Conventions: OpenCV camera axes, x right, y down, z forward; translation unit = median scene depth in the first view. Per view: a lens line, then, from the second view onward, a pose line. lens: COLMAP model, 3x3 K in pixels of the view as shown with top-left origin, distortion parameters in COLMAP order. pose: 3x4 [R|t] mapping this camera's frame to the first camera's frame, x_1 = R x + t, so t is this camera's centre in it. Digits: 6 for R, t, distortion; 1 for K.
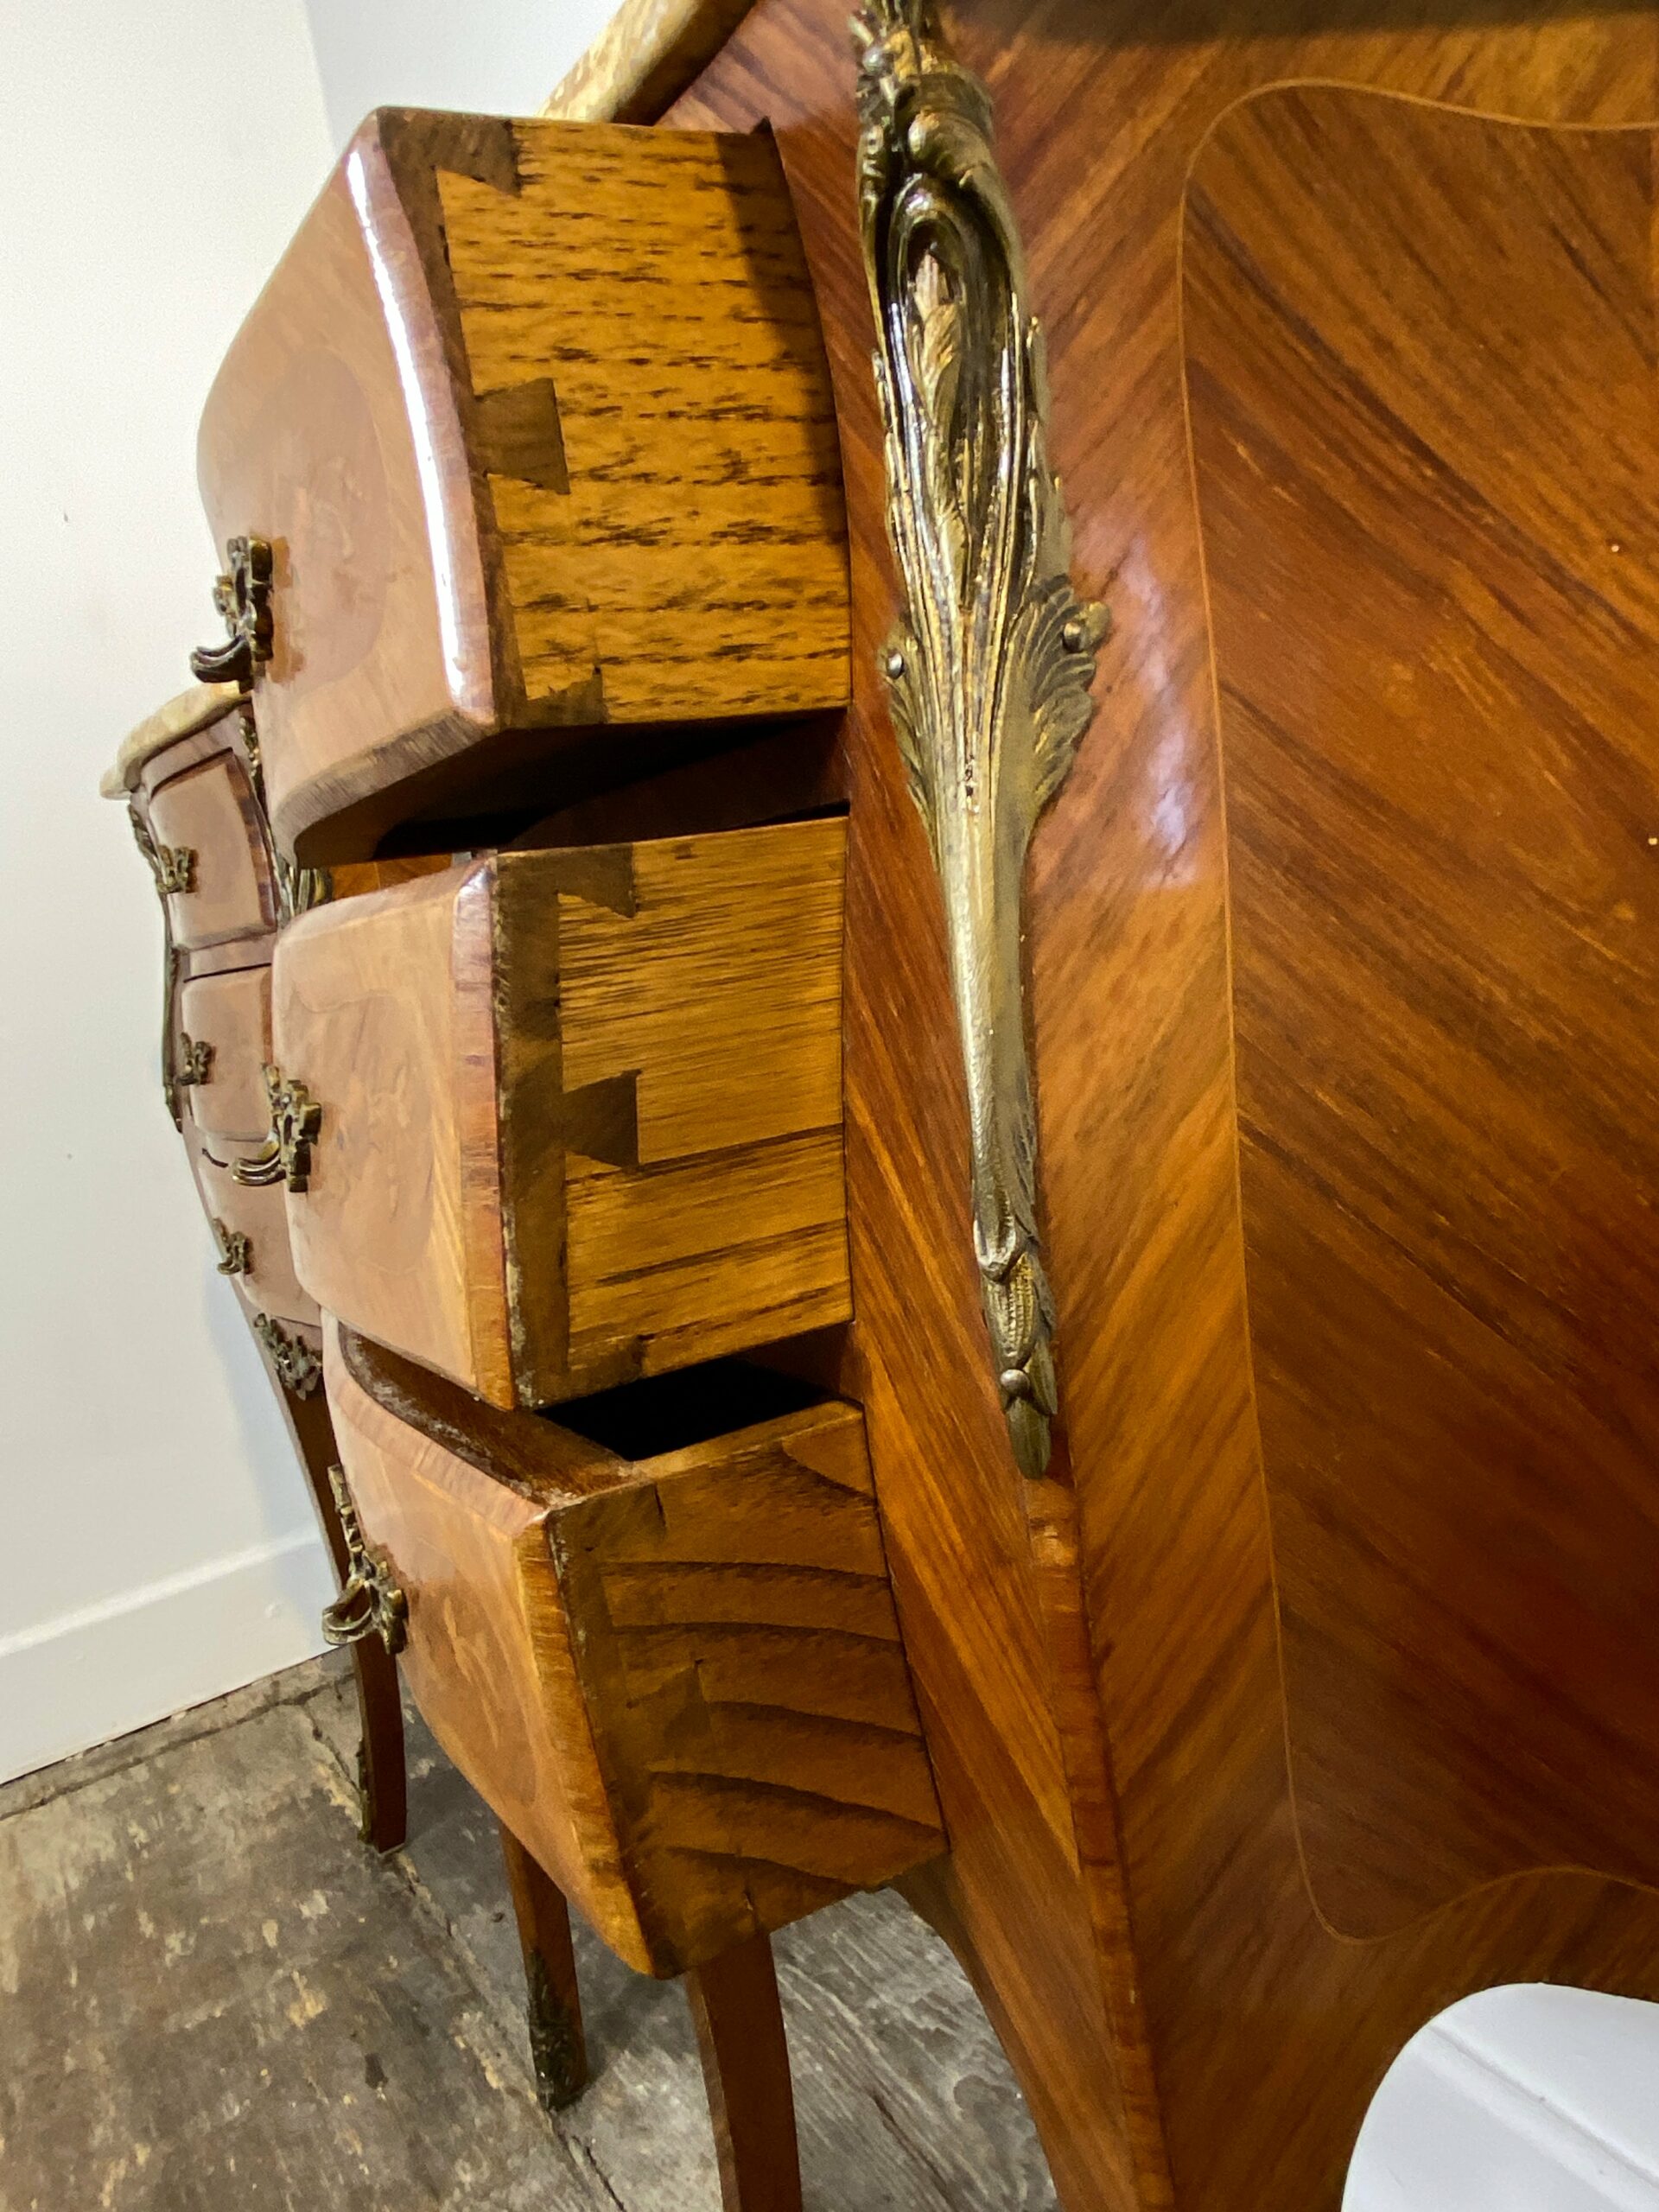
lens RADIAL K [[1567.2, 0, 815.5], [0, 1567.2, 1151.1], [0, 0, 1]] dist [0.018876, -0.029042]
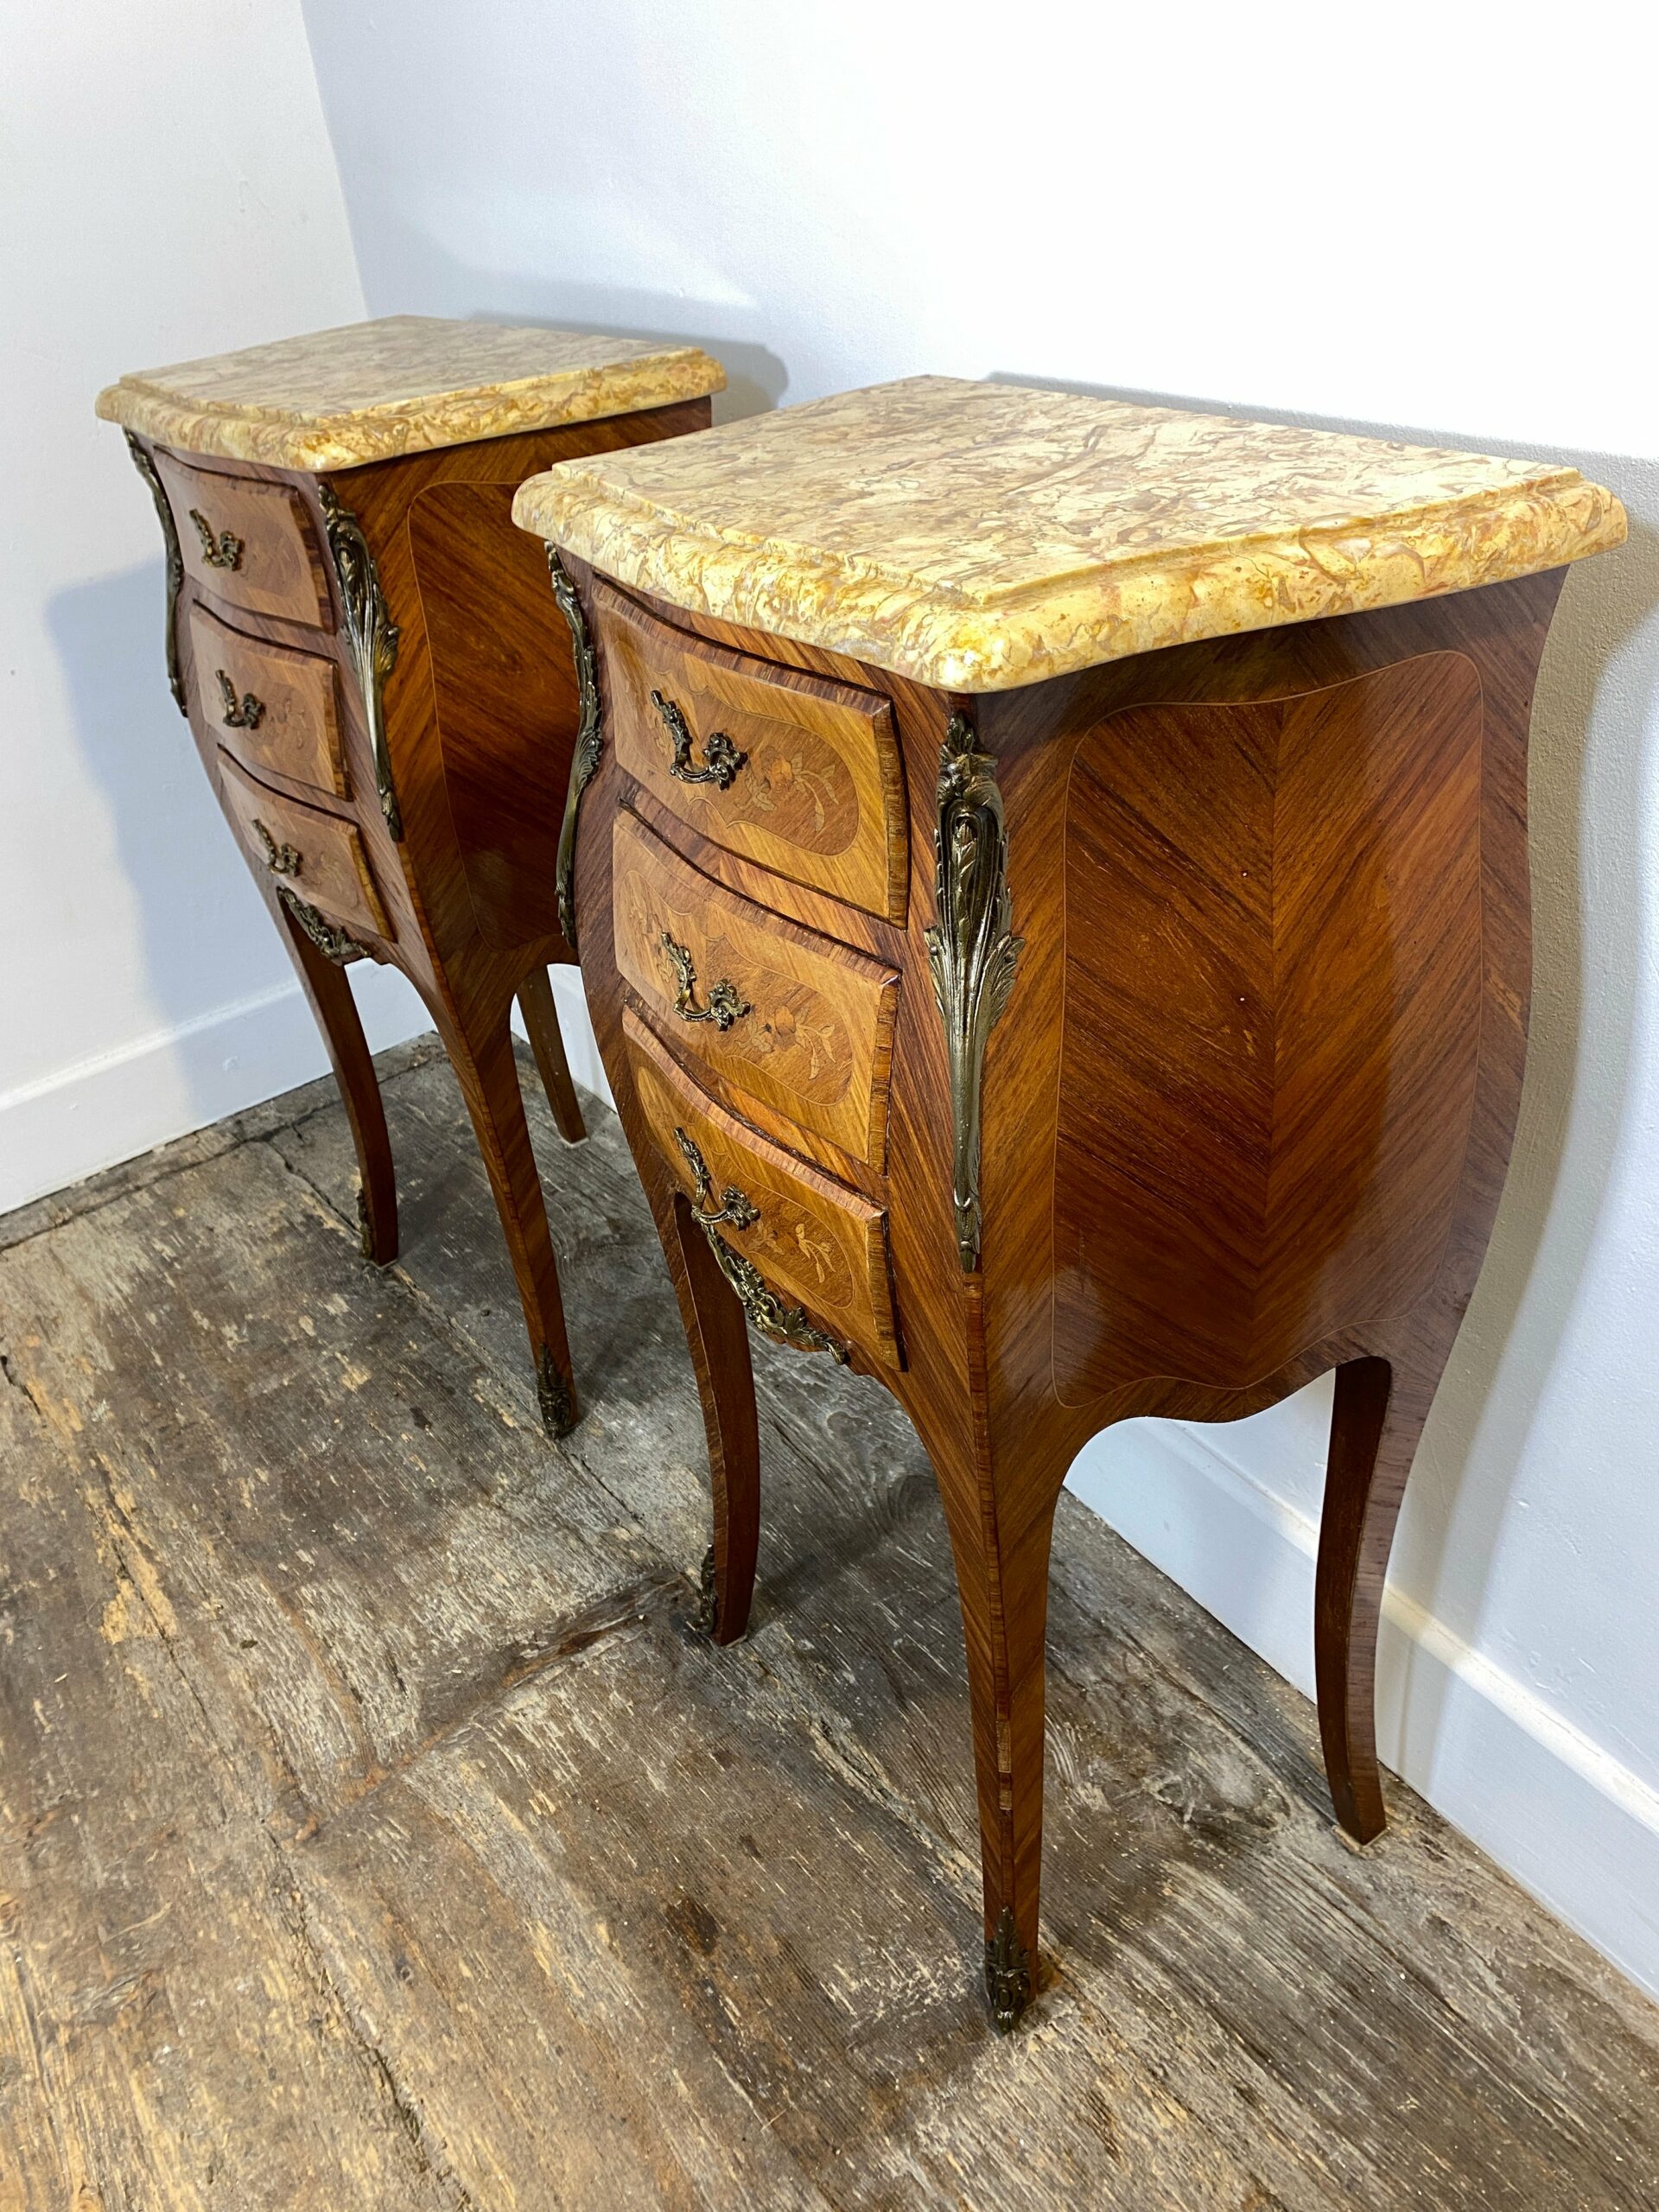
lens RADIAL K [[1708.2, 0, 855.1], [0, 1708.2, 1075.4], [0, 0, 1]] dist [0.011351, -0.009879]
pose [[0.989082, 0.001655, 0.147357, -0.120047], [-0.054416, 0.933371, 0.354765, -0.281903], [-0.136951, -0.358910, 0.923270, -0.382728]]
